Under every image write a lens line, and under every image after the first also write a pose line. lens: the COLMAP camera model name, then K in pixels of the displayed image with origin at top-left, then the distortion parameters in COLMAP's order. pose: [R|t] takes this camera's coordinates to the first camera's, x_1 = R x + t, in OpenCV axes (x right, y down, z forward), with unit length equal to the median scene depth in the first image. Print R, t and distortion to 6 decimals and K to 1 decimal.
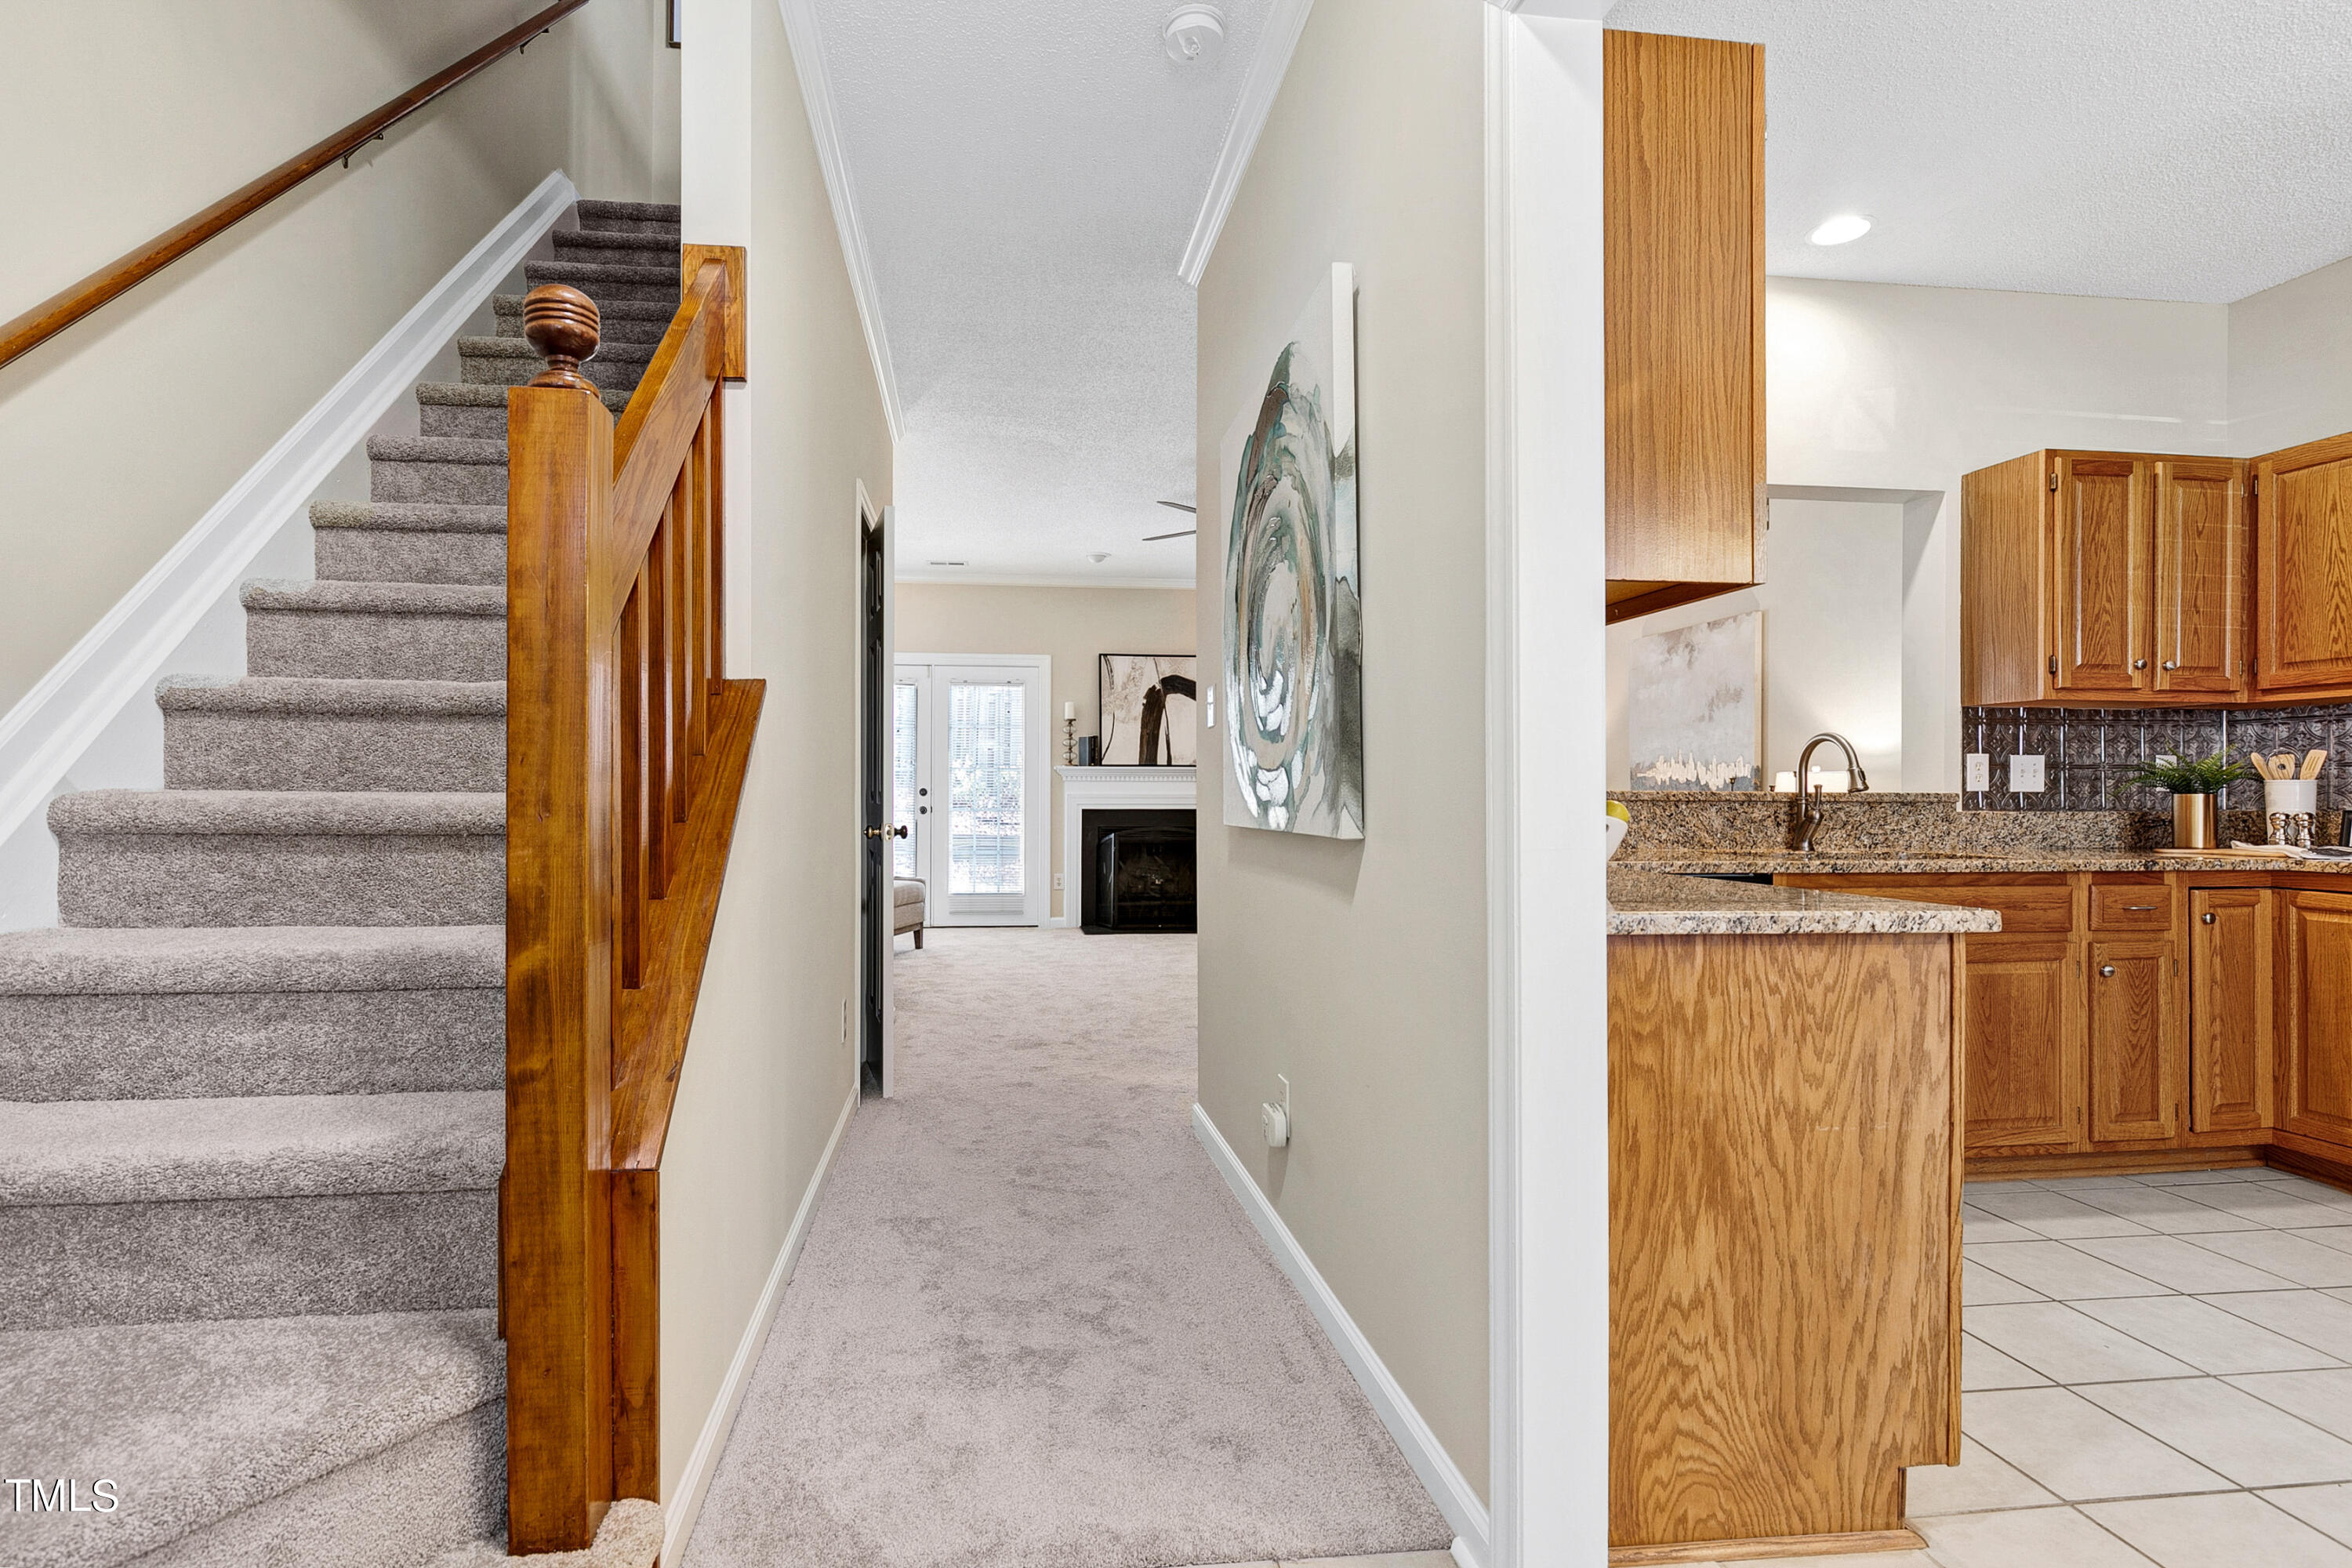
lens RADIAL K [[1131.4, 0, 1121.5], [0, 1131.4, 791.2], [0, 0, 1]] dist [-0.004069, 0.001373]
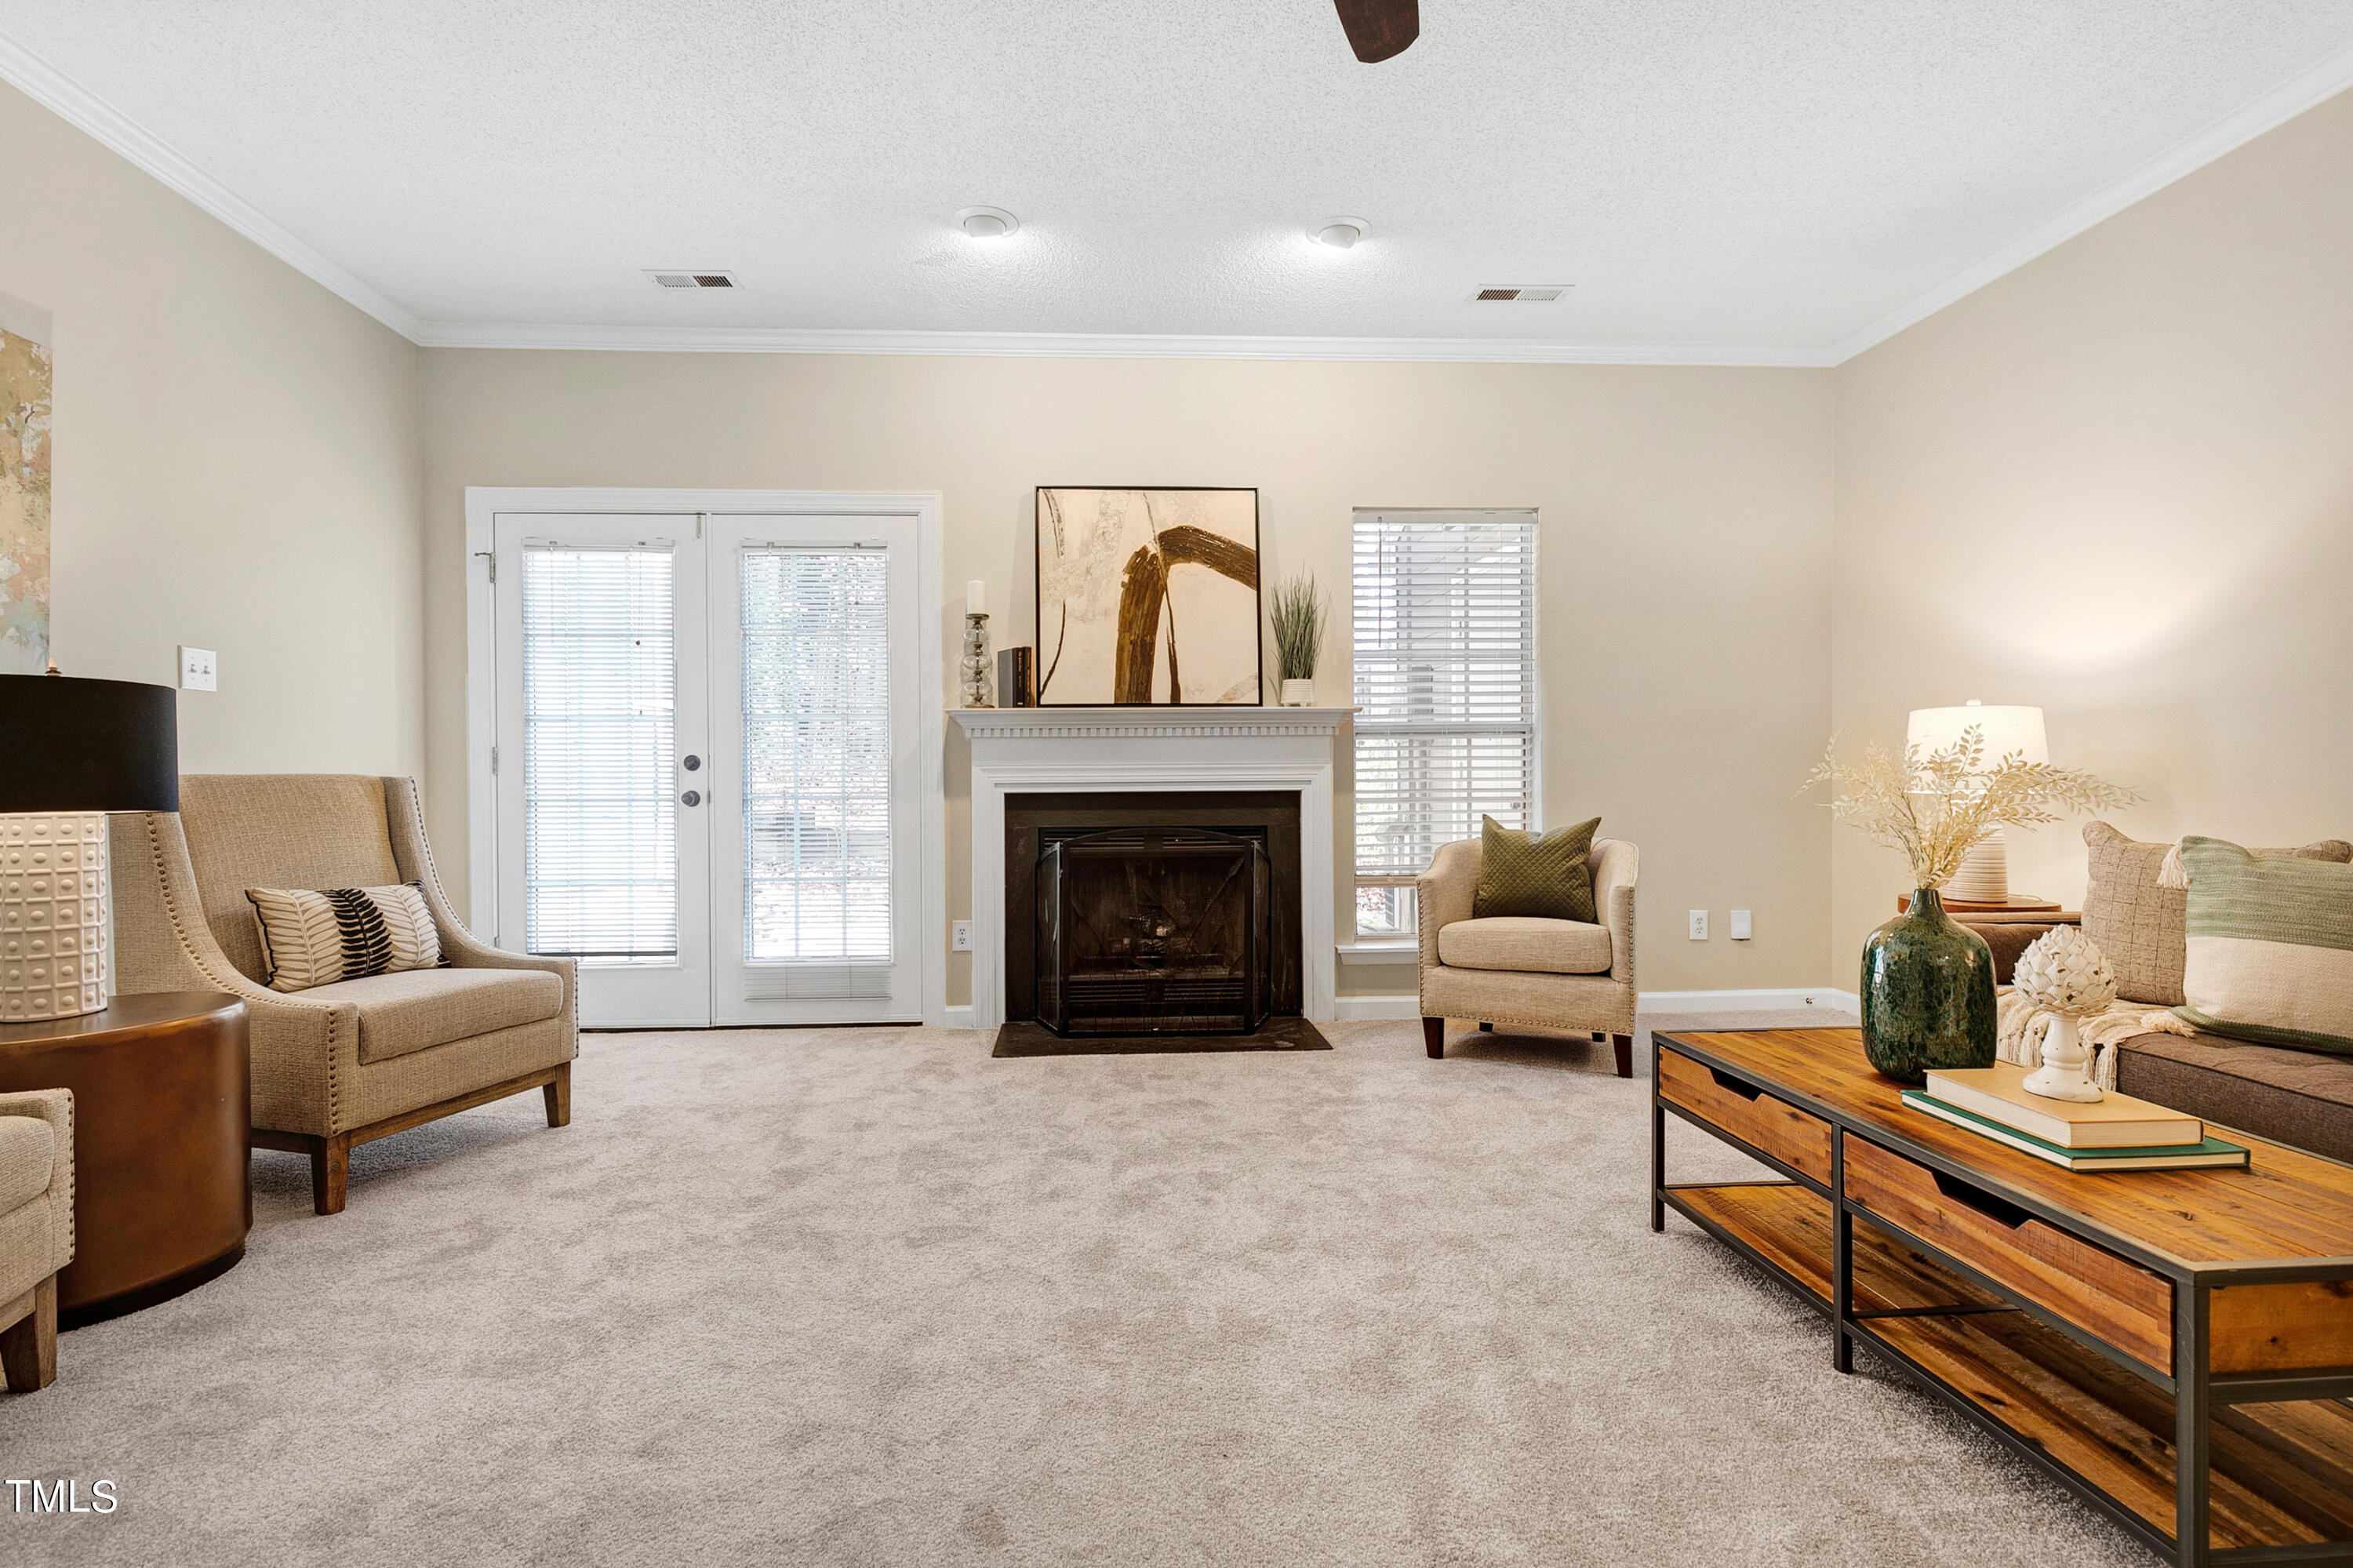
lens RADIAL K [[1067.1, 0, 1165.6], [0, 1067.1, 792.7], [0, 0, 1]] dist [0.007859, -0.000238]
pose [[0.998709, -0.011510, -0.049473, 0.156465], [0.011932, 0.999895, 0.008247, 0.031914], [0.049373, -0.008827, 0.998741, 1.354777]]
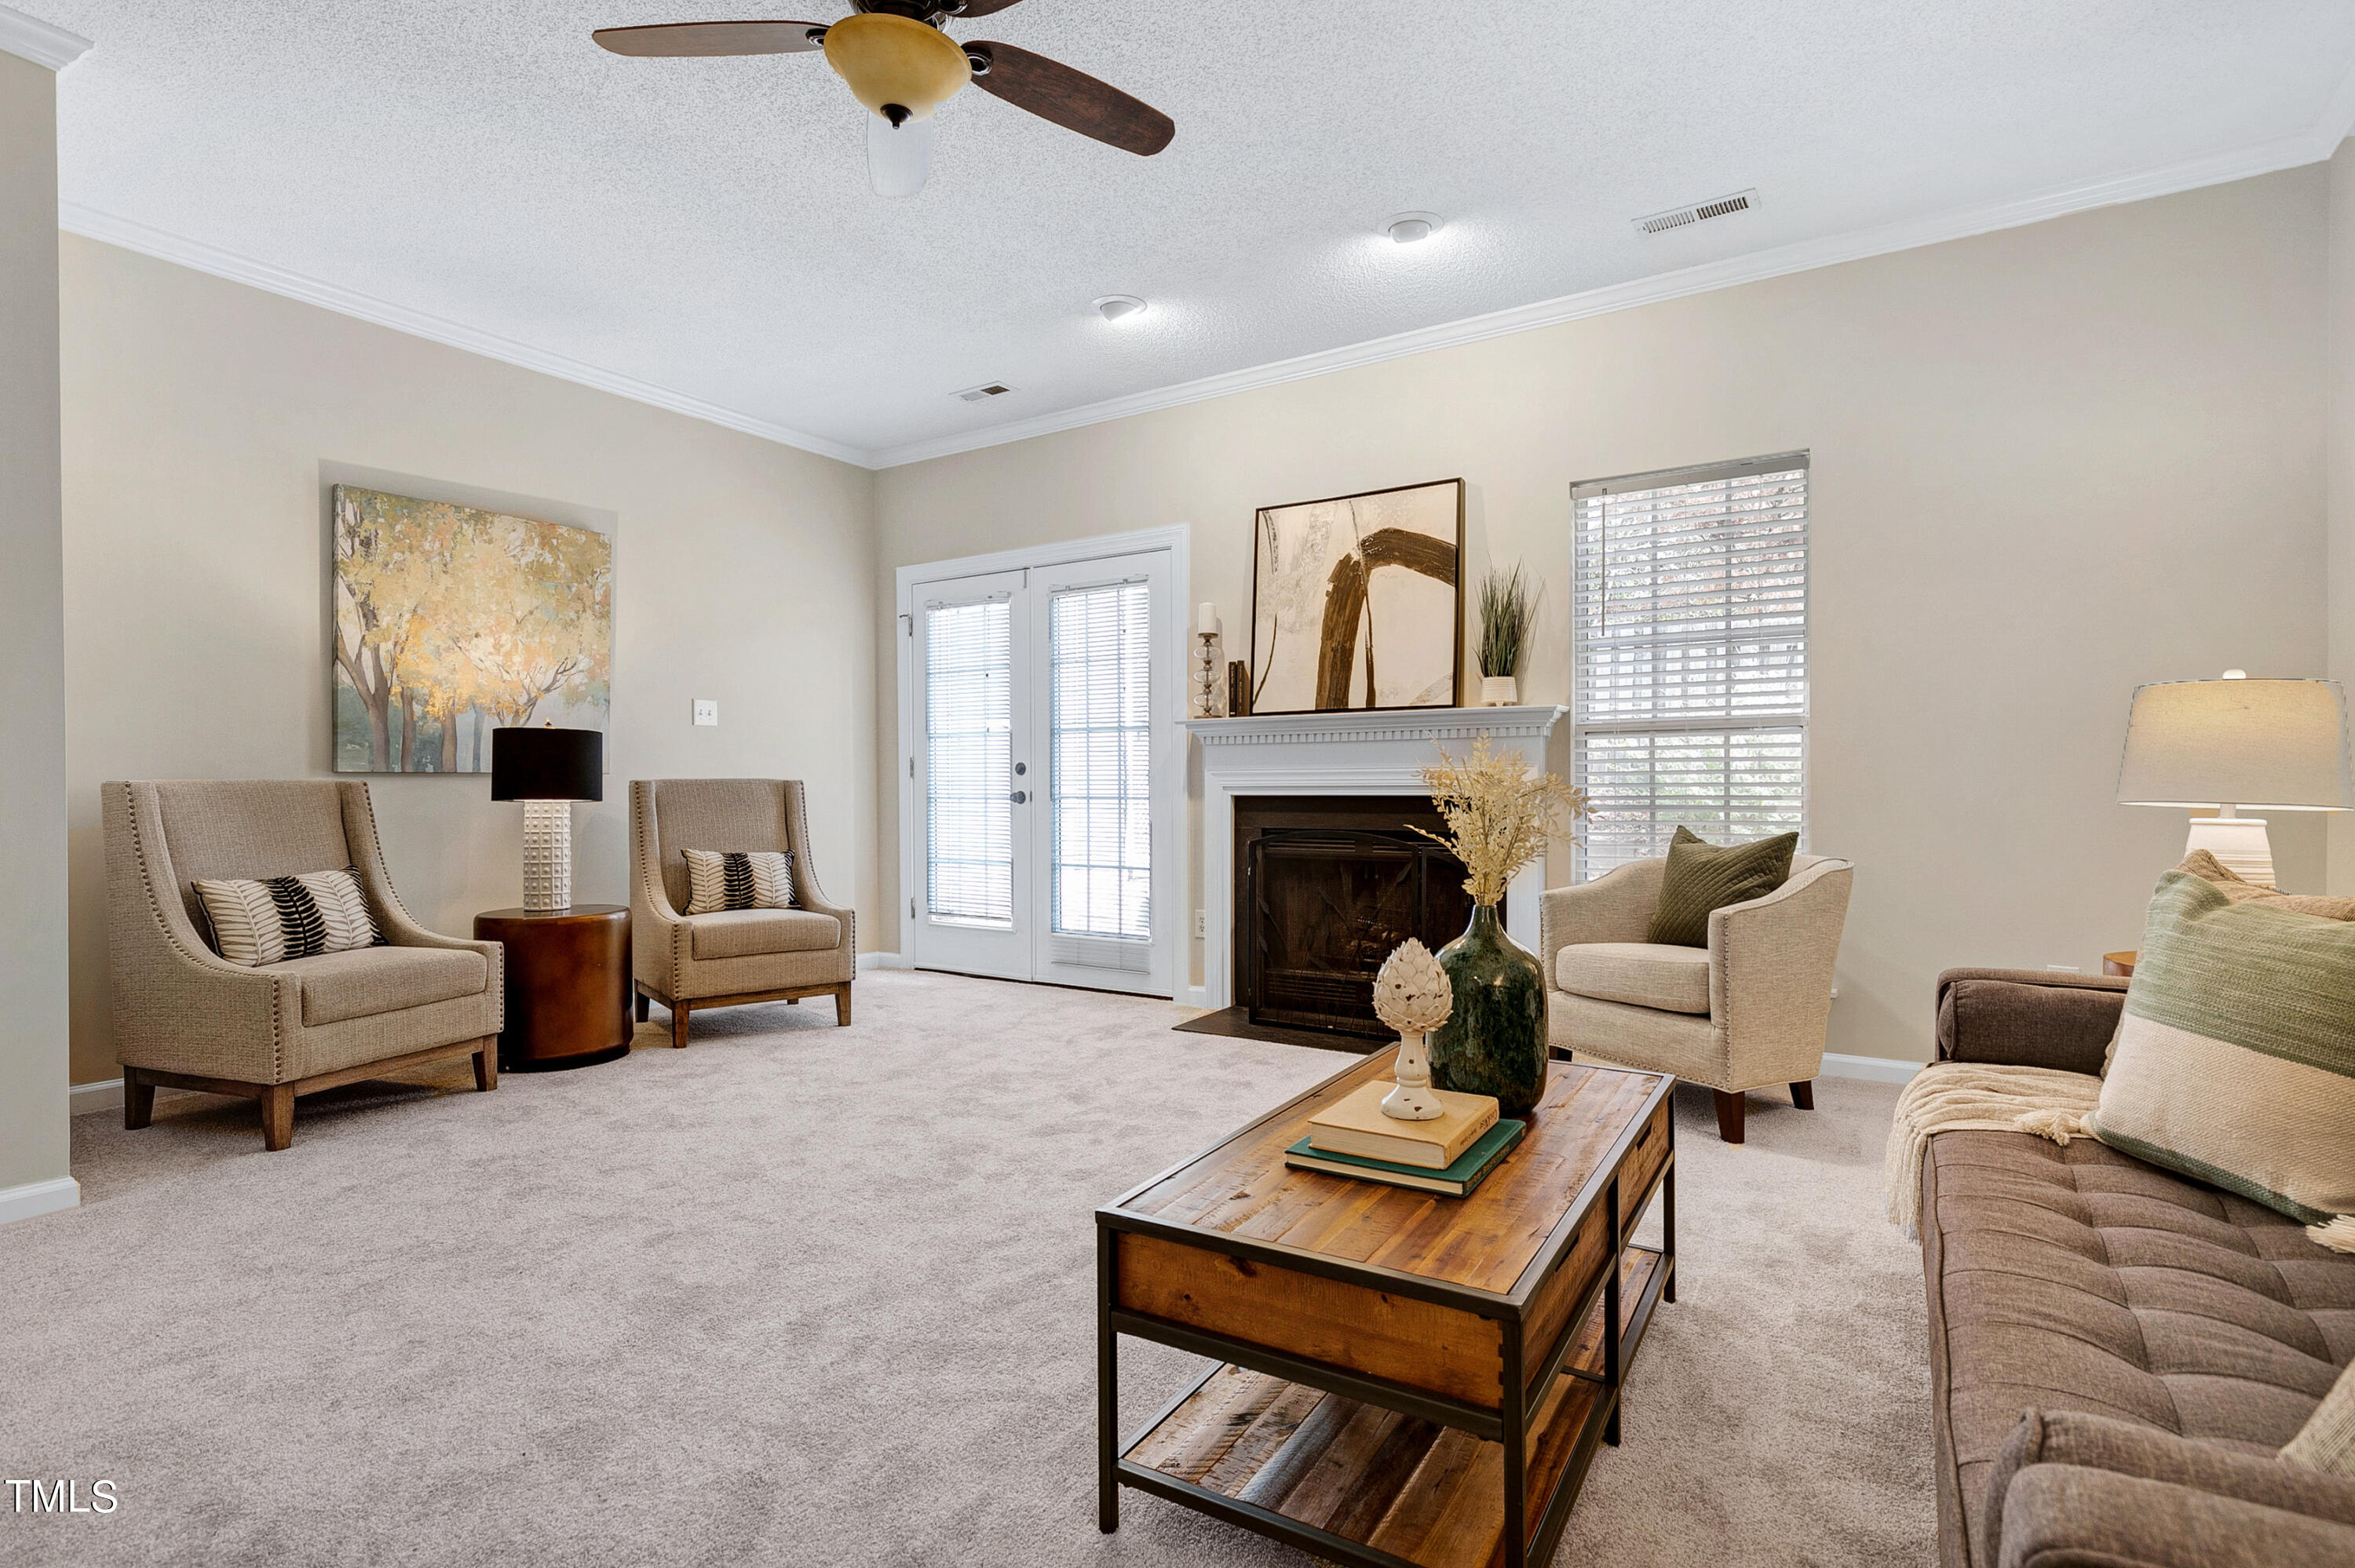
lens RADIAL K [[1174.5, 0, 1193.2], [0, 1174.5, 802.6], [0, 0, 1]] dist [-0.000958, 0.000559]
pose [[0.779255, 0.001945, -0.626704, 0.796904], [0.005121, 0.999942, 0.009471, 0.035238], [0.626687, -0.010590, 0.779199, 1.397099]]
